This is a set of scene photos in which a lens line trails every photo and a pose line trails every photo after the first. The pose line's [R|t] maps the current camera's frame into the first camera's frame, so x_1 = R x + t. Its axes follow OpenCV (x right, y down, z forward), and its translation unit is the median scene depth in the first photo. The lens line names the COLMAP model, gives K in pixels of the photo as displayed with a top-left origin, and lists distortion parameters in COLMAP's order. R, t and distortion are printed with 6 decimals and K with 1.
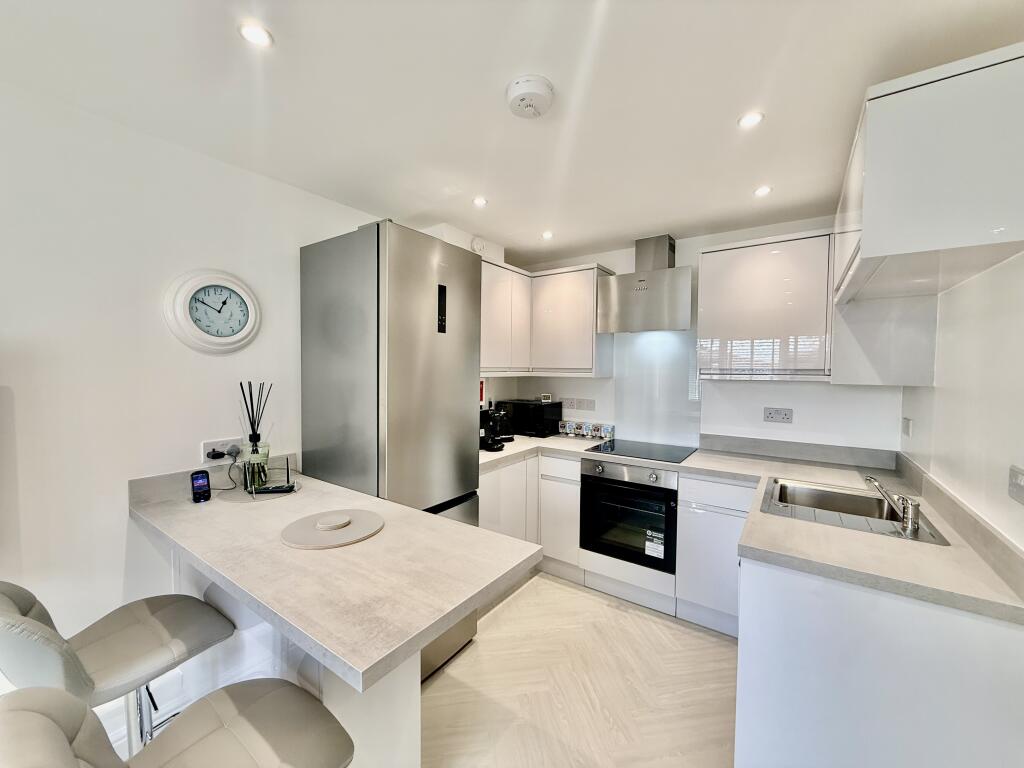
lens RADIAL K [[406.8, 0, 510.3], [0, 406.8, 383.9], [0, 0, 1]] dist [0.001295, -0.000756]
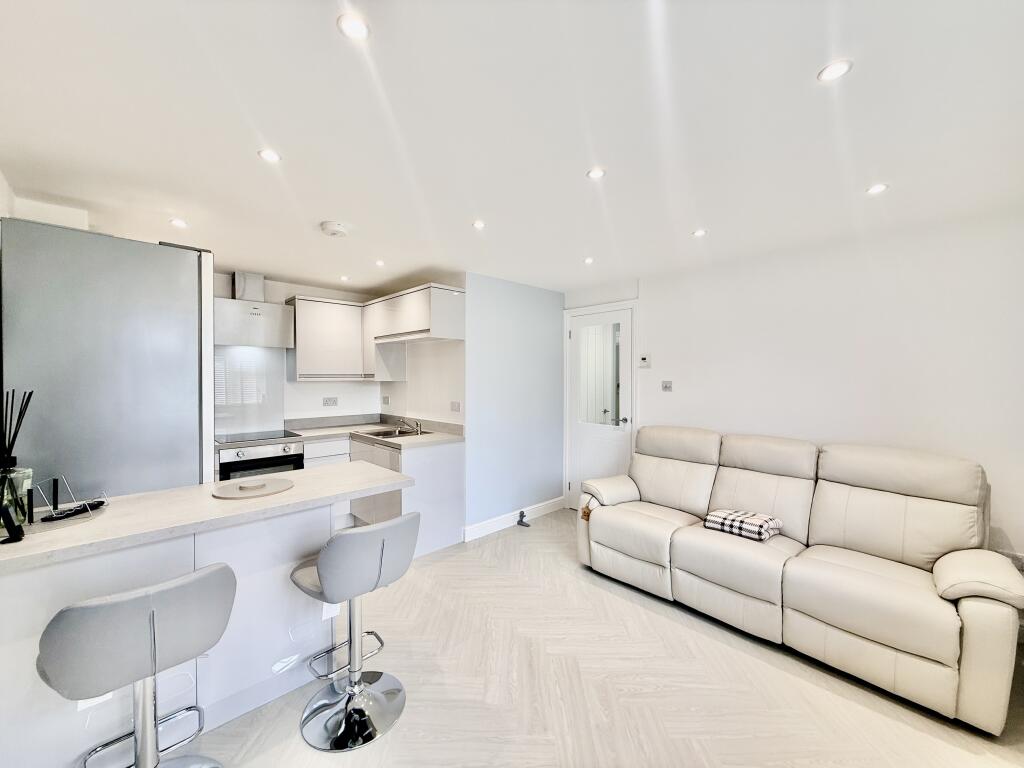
lens RADIAL K [[406.8, 0, 510.3], [0, 406.8, 383.9], [0, 0, 1]] dist [0.001295, -0.000756]
pose [[0.193440, -0.020606, 0.980896, -0.833029], [0.040226, 0.999105, 0.013055, 0.010667], [-0.980287, 0.036932, 0.194096, -0.064125]]
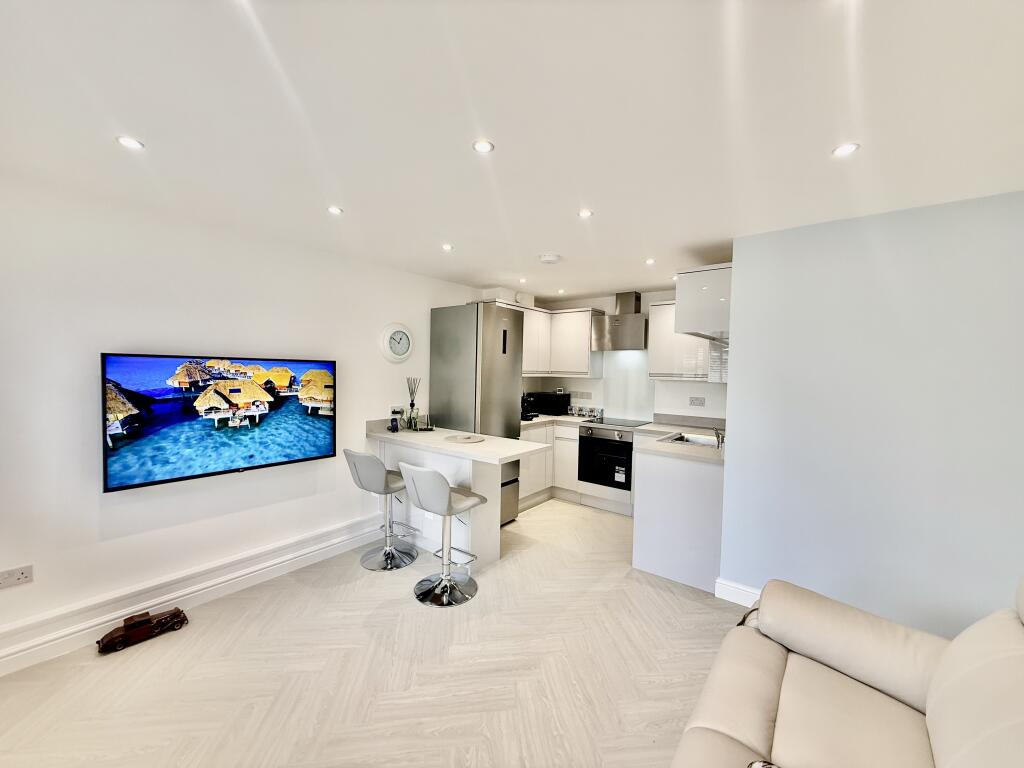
lens RADIAL K [[406.8, 0, 510.3], [0, 406.8, 383.9], [0, 0, 1]] dist [0.001295, -0.000756]
pose [[0.998535, 0.014418, -0.052161, -0.024539], [-0.014518, 0.999893, -0.001544, 0.017052], [0.052133, 0.002299, 0.998637, -0.694942]]
